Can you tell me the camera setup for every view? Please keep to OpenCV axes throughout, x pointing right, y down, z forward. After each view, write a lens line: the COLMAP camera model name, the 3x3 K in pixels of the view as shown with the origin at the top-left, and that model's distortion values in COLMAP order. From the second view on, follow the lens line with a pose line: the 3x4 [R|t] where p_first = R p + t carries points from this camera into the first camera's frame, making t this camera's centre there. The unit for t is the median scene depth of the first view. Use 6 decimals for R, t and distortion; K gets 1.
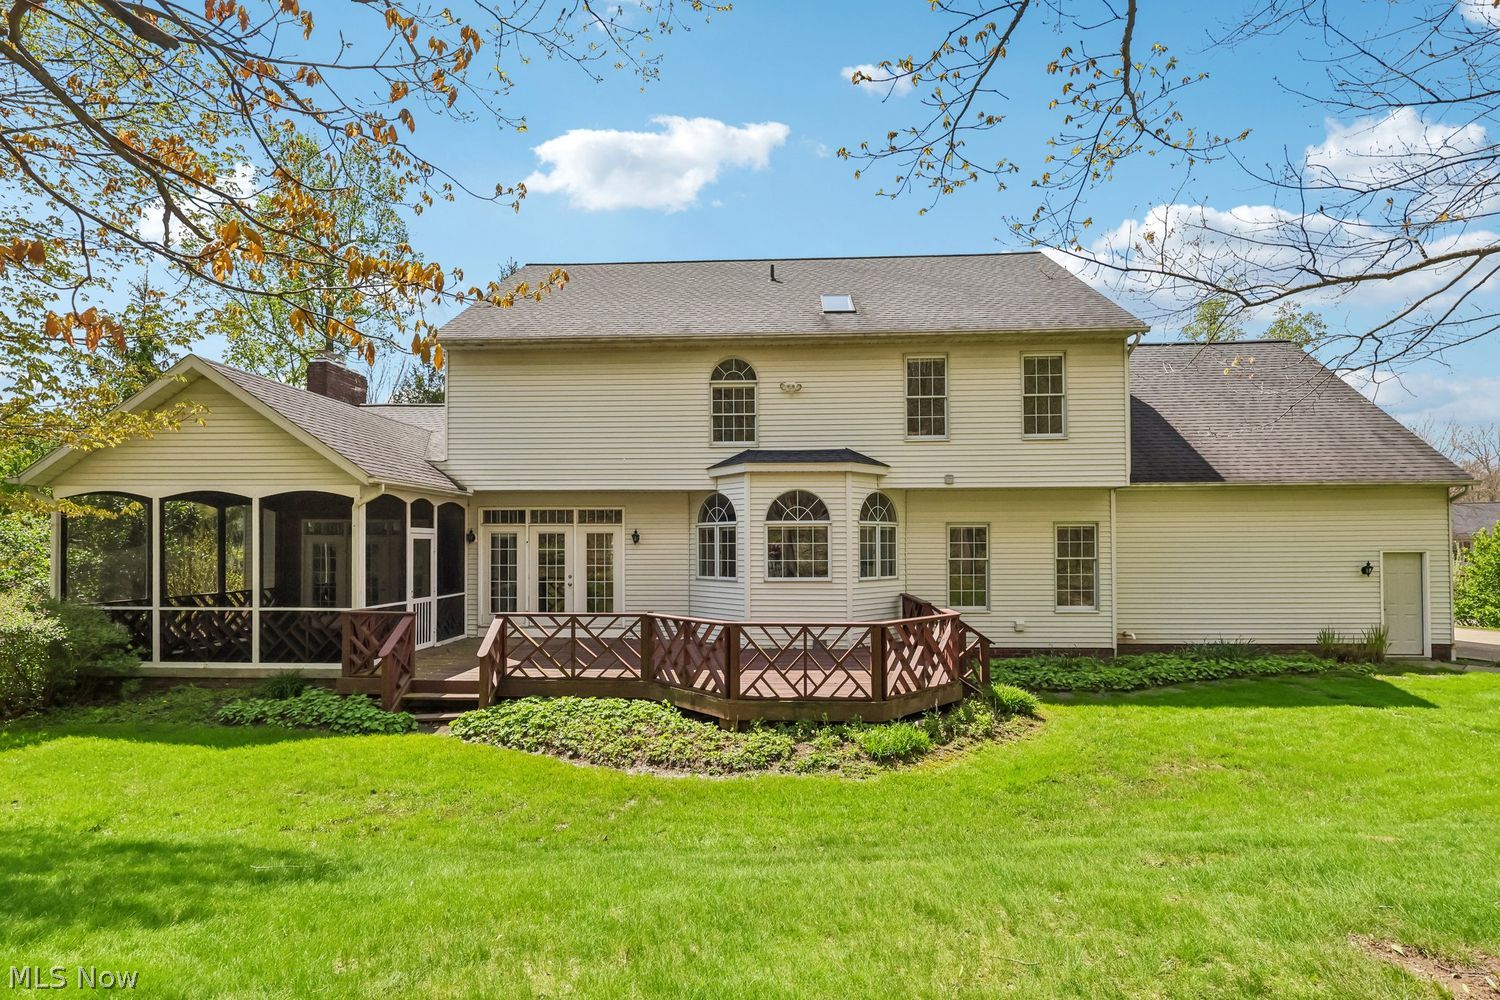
lens RADIAL K [[711.9, 0, 750.2], [0, 711.9, 502.5], [0, 0, 1]] dist [-0.000286, -0.000073]
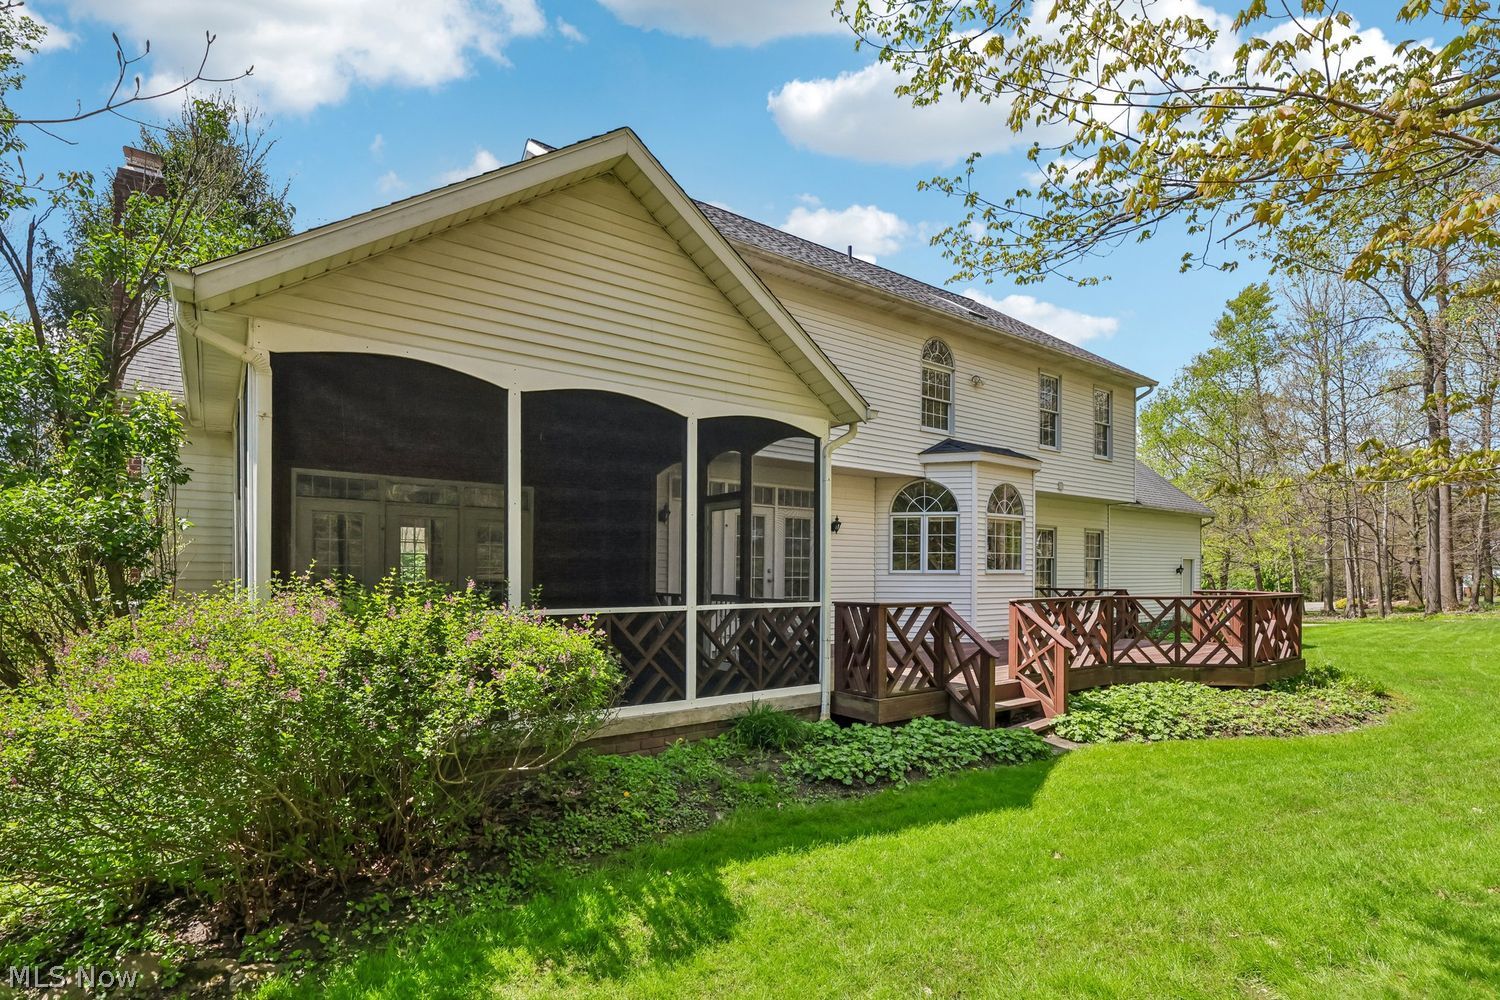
lens RADIAL K [[711.9, 0, 750.4], [0, 711.9, 565.7], [0, 0, 1]] dist [-0.000286, -0.000073]
pose [[0.777530, 0.009387, 0.628775, -0.824961], [-0.045463, 0.998111, 0.041318, 0.070420], [-0.627200, -0.060712, 0.776489, 0.414502]]
